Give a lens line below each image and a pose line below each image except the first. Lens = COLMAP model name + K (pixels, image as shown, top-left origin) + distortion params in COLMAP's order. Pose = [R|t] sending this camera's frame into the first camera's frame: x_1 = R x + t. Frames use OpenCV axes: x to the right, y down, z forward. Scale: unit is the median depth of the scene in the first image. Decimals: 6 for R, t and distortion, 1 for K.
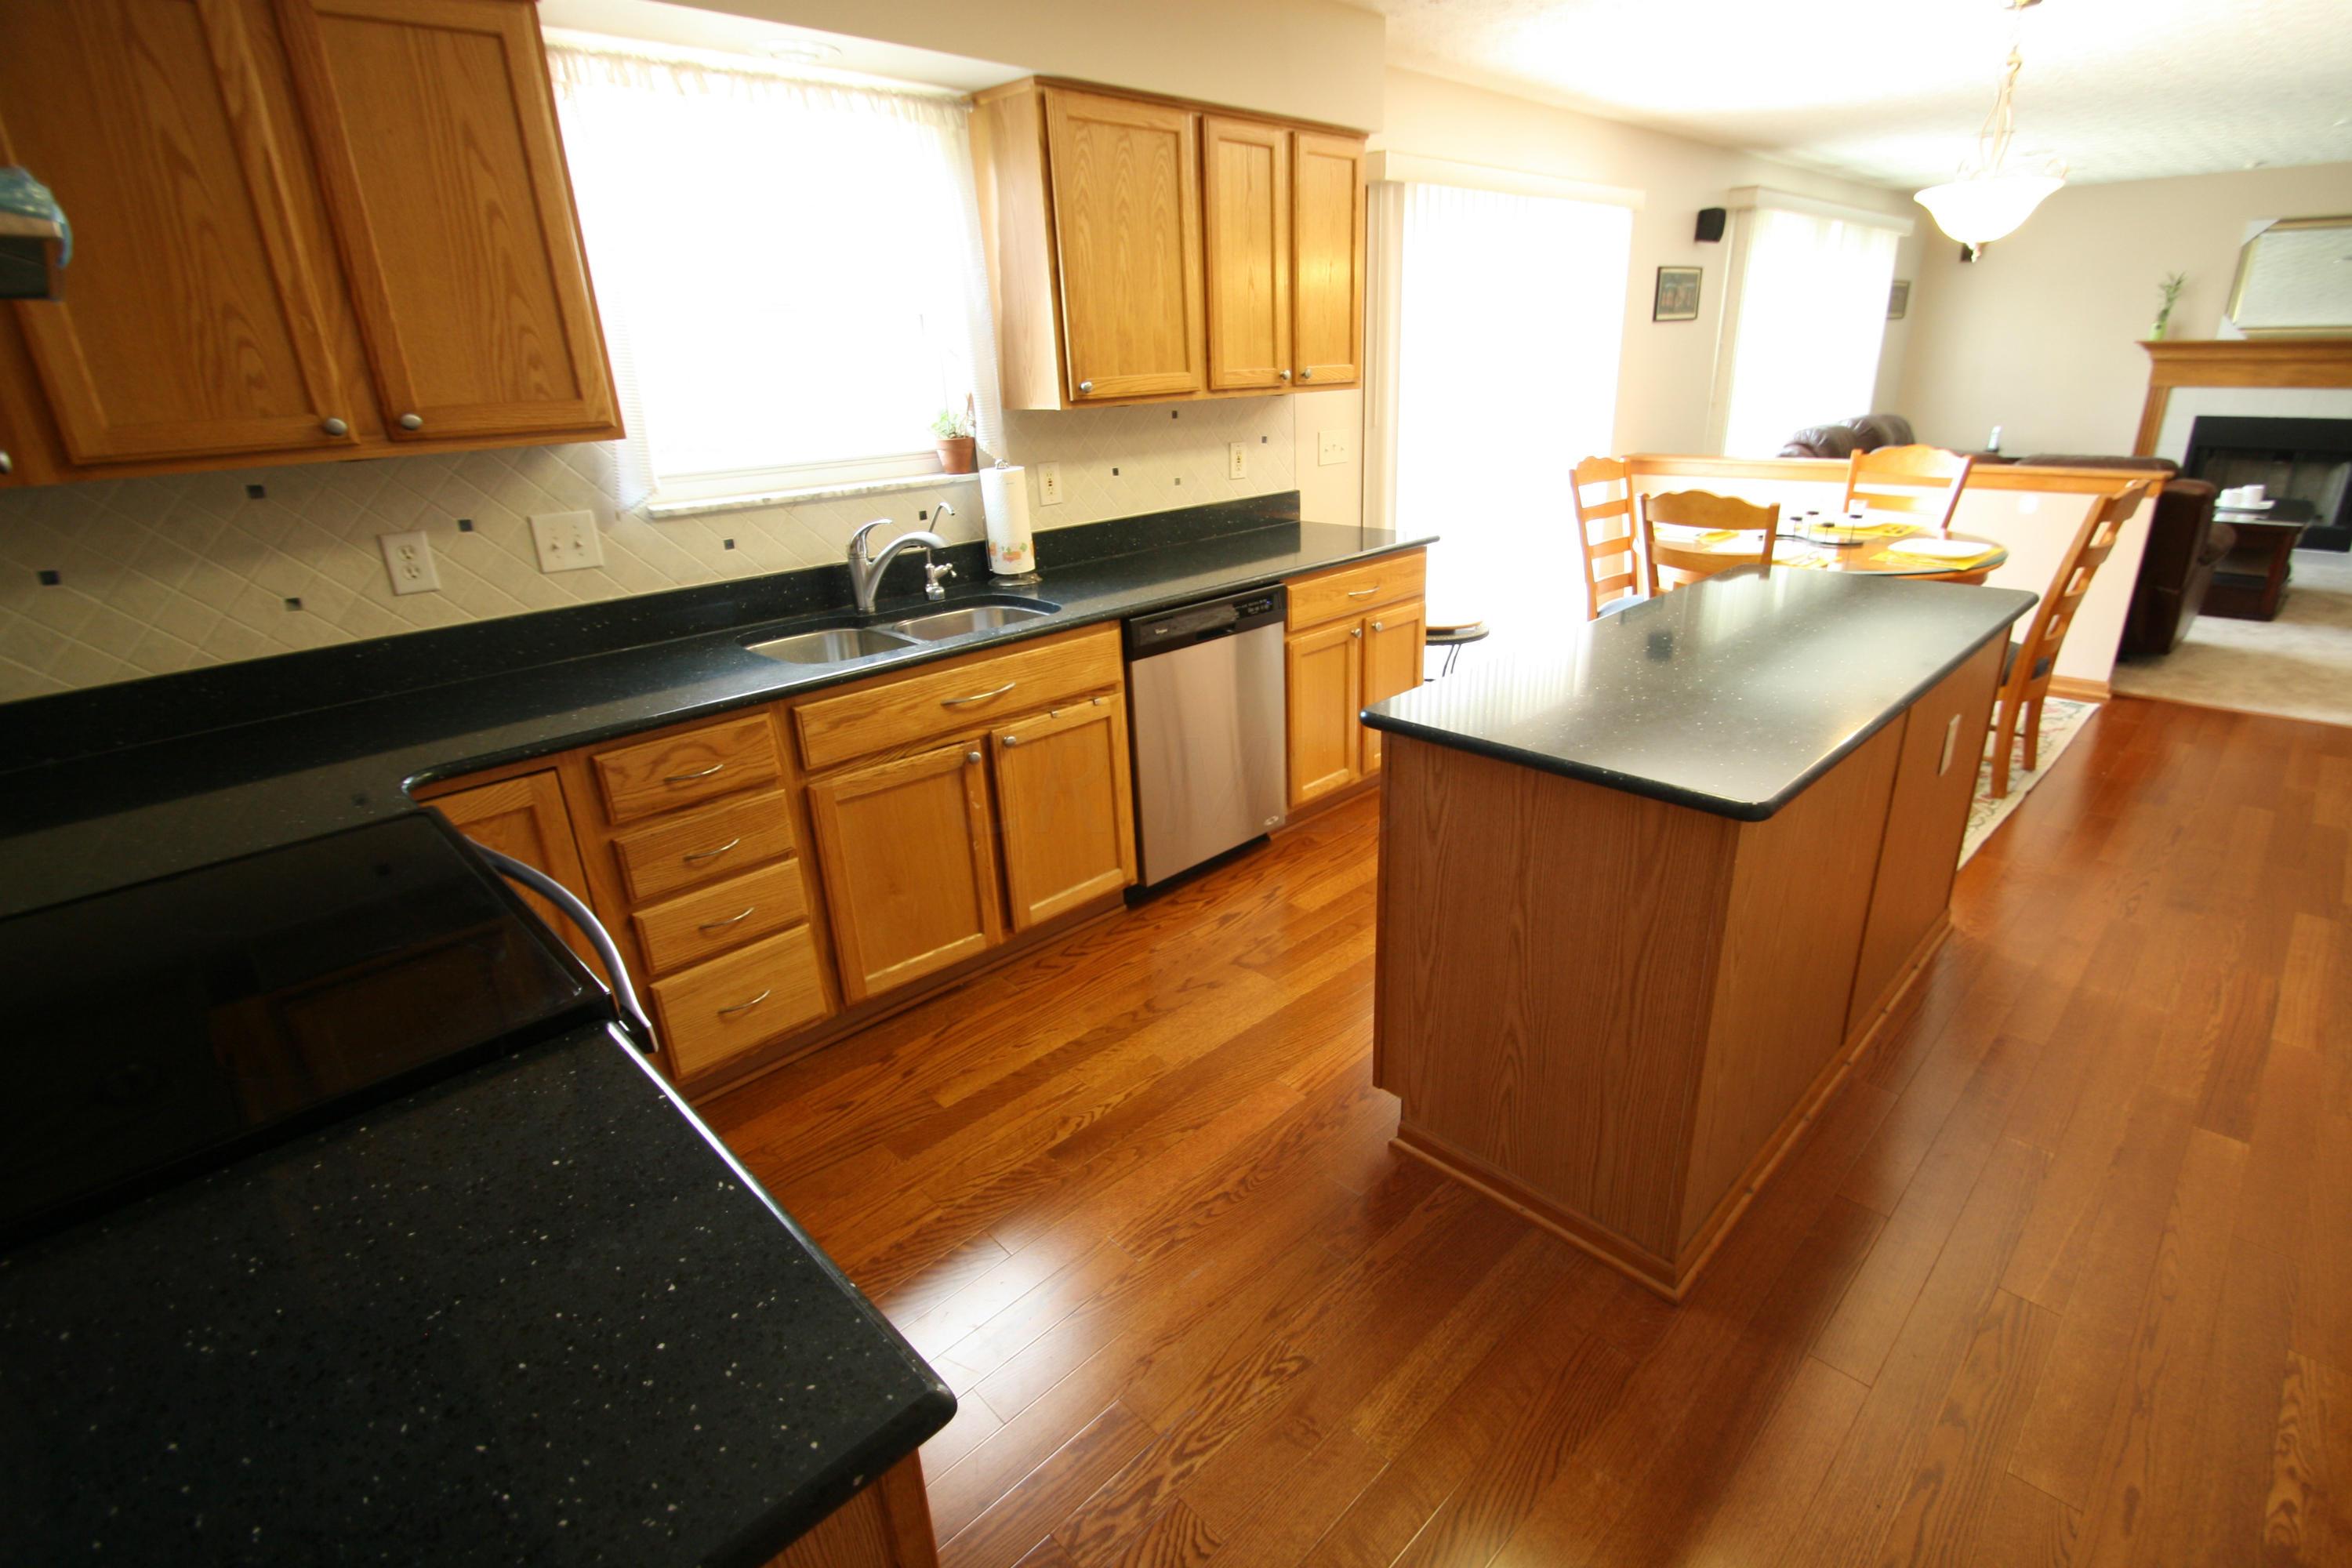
lens RADIAL K [[1113.9, 0, 1228.4], [0, 1113.9, 771.7], [0, 0, 1]] dist [0.015193, -0.019234]
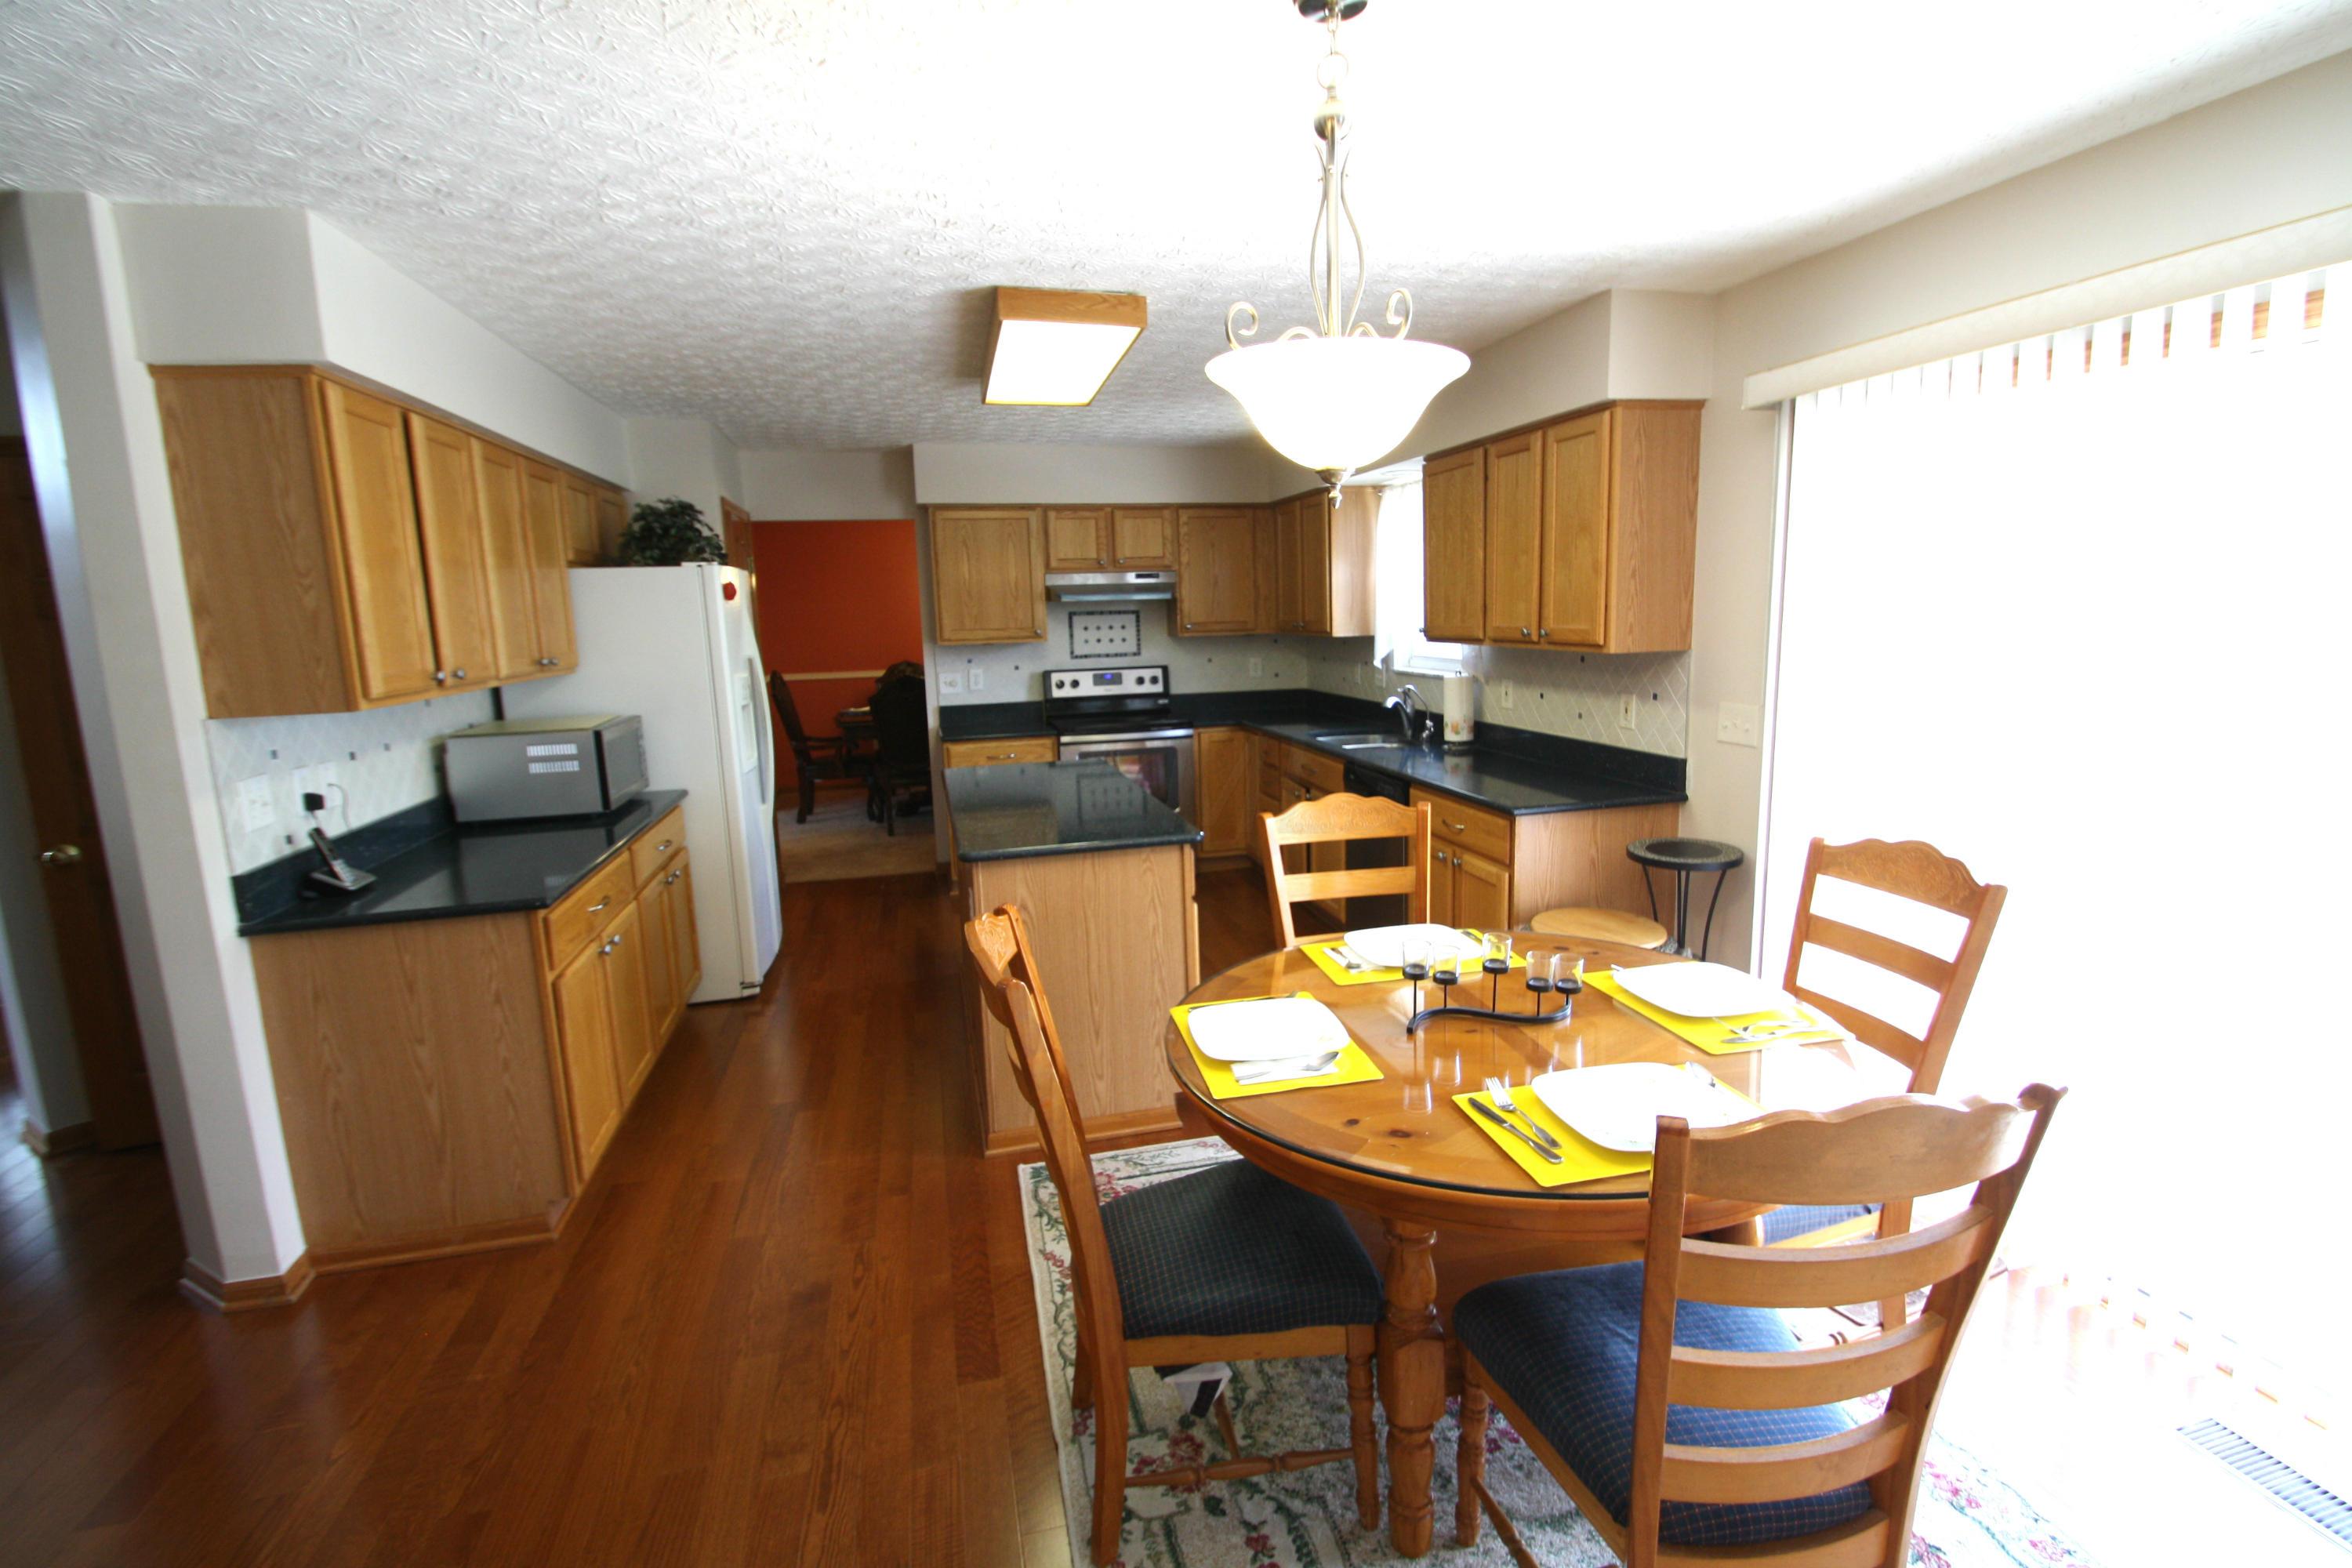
lens RADIAL K [[1090.9, 0, 1210.9], [0, 1090.9, 781.0], [0, 0, 1]] dist [0.015180, -0.018509]
pose [[-0.507825, 0.185922, -0.841158, 1.346753], [-0.255851, 0.899824, 0.353352, -0.615076], [0.822590, 0.394652, -0.409384, 1.452940]]
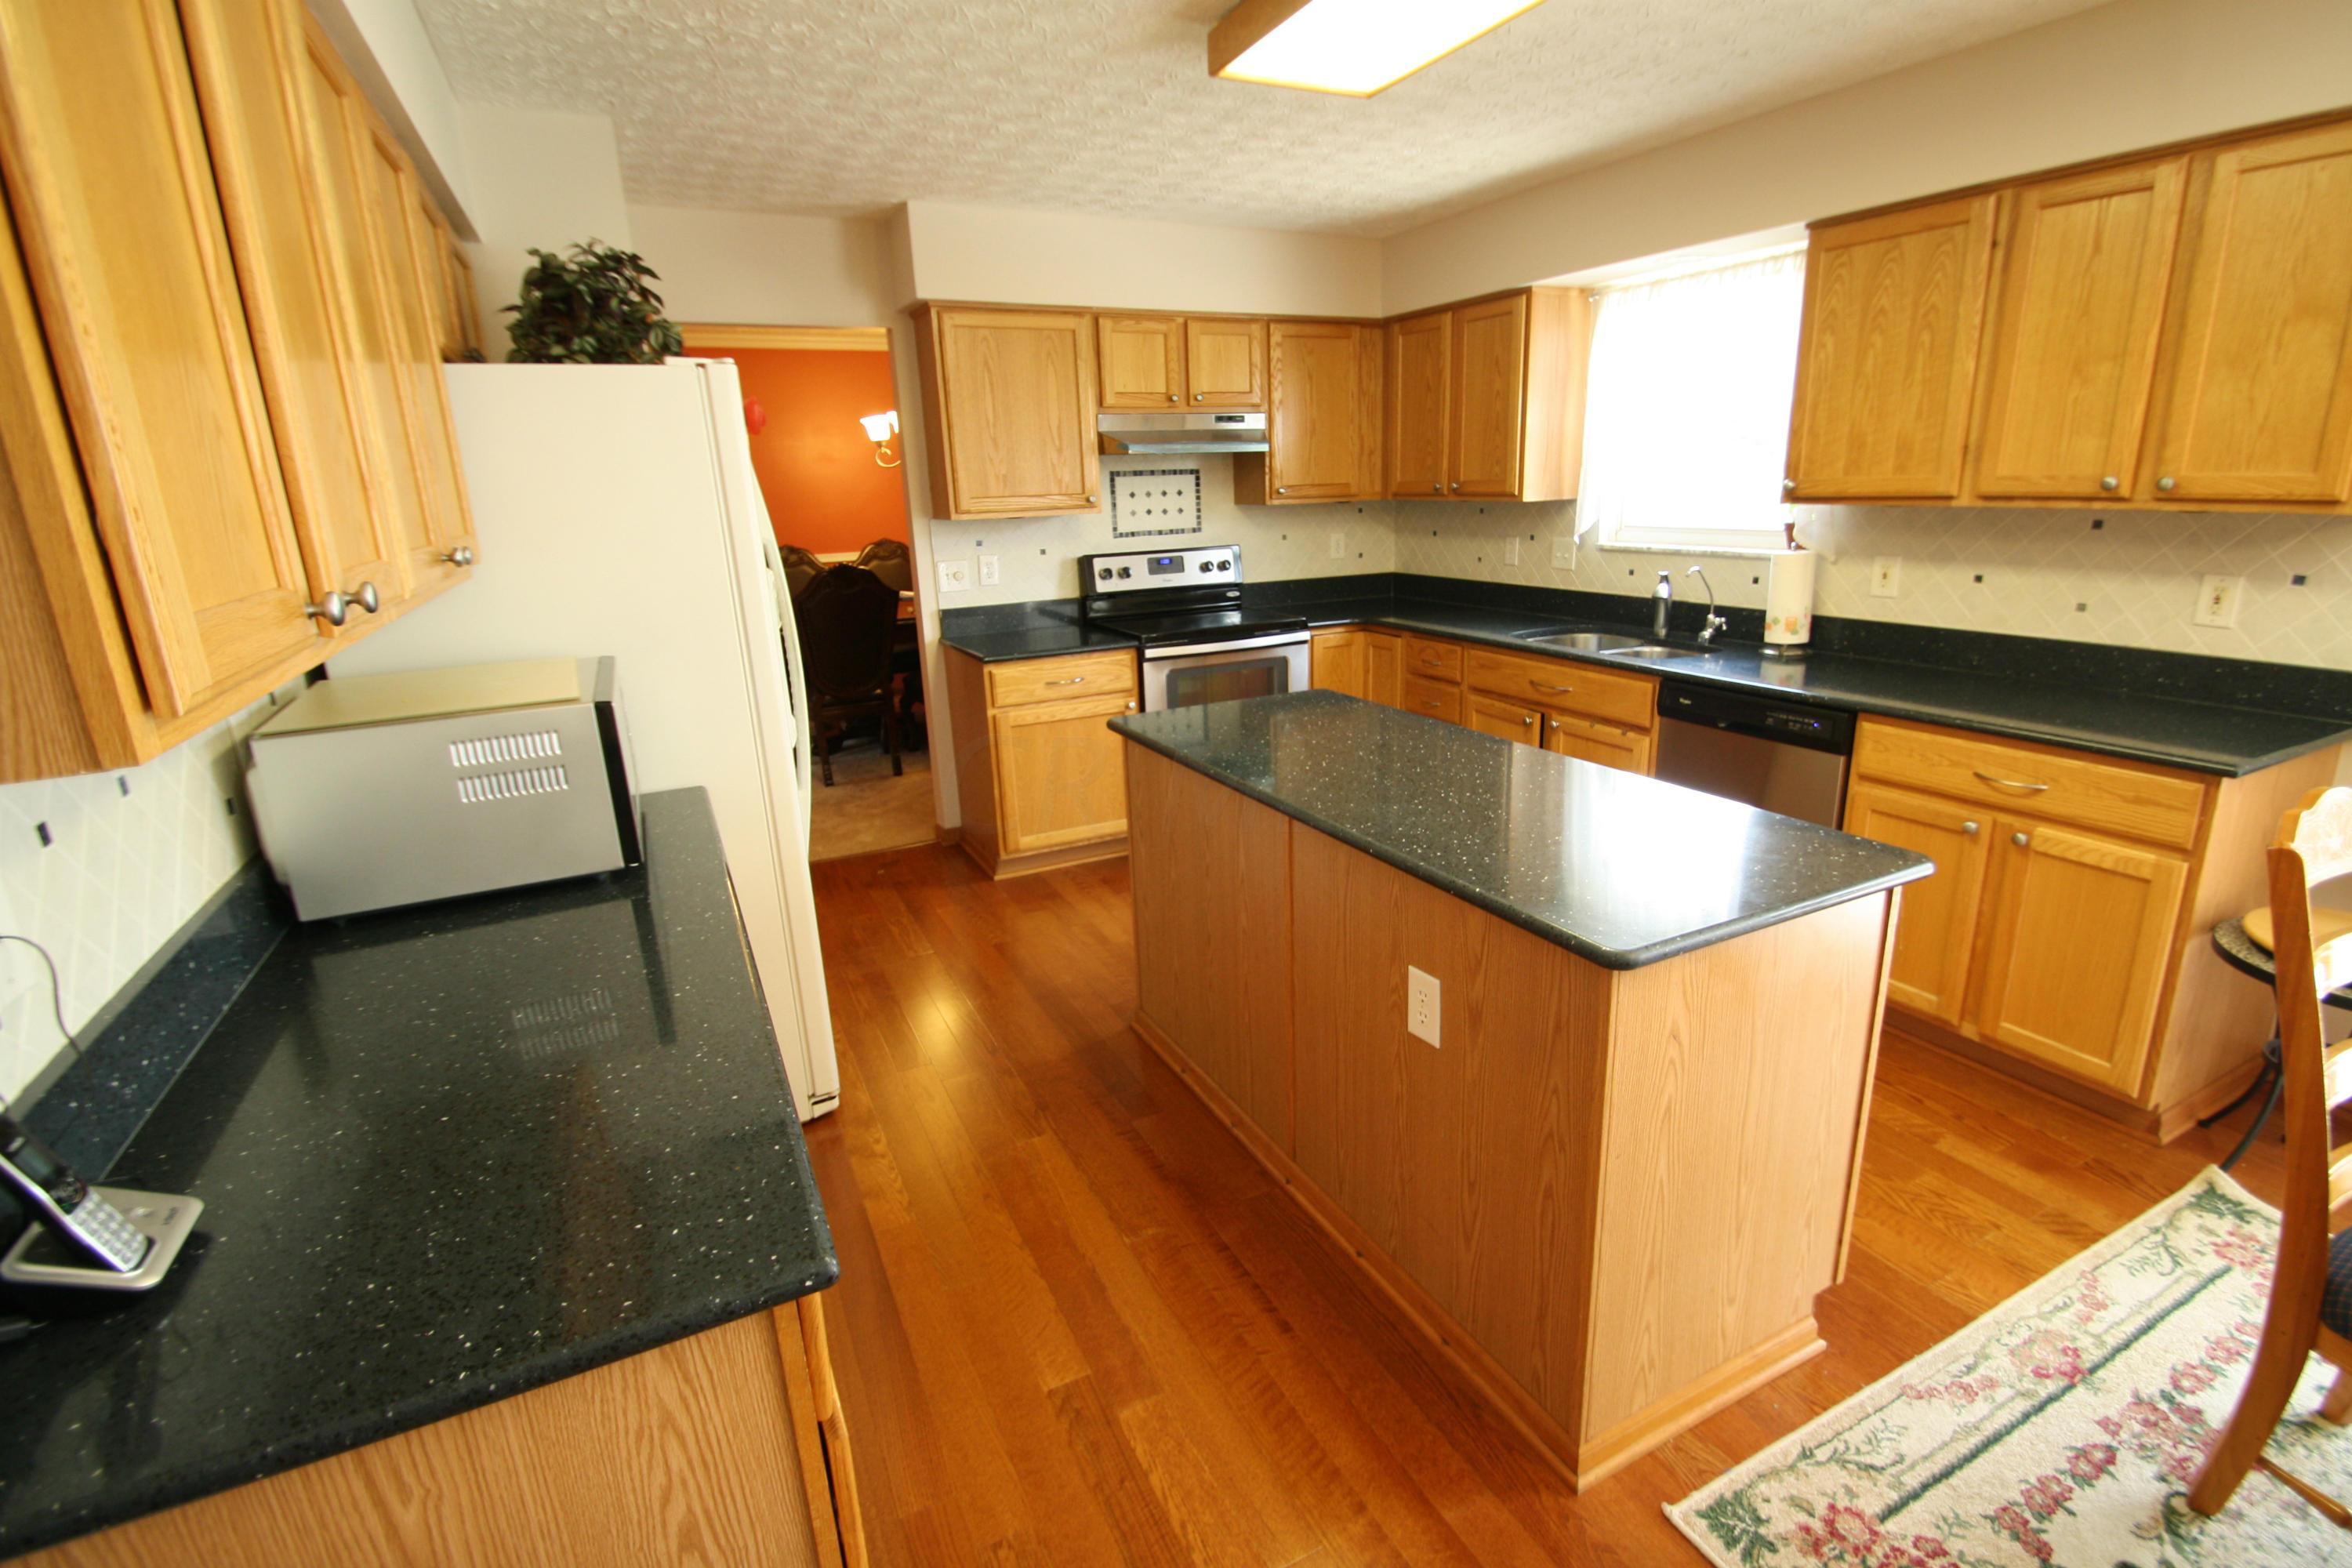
lens RADIAL K [[1090.9, 0, 1210.9], [0, 1090.9, 781.0], [0, 0, 1]] dist [0.015180, -0.018509]
pose [[-0.311709, 0.302127, -0.900864, 1.092458], [-0.289143, 0.872977, 0.392821, -0.345547], [0.905115, 0.382924, -0.184757, 0.784645]]
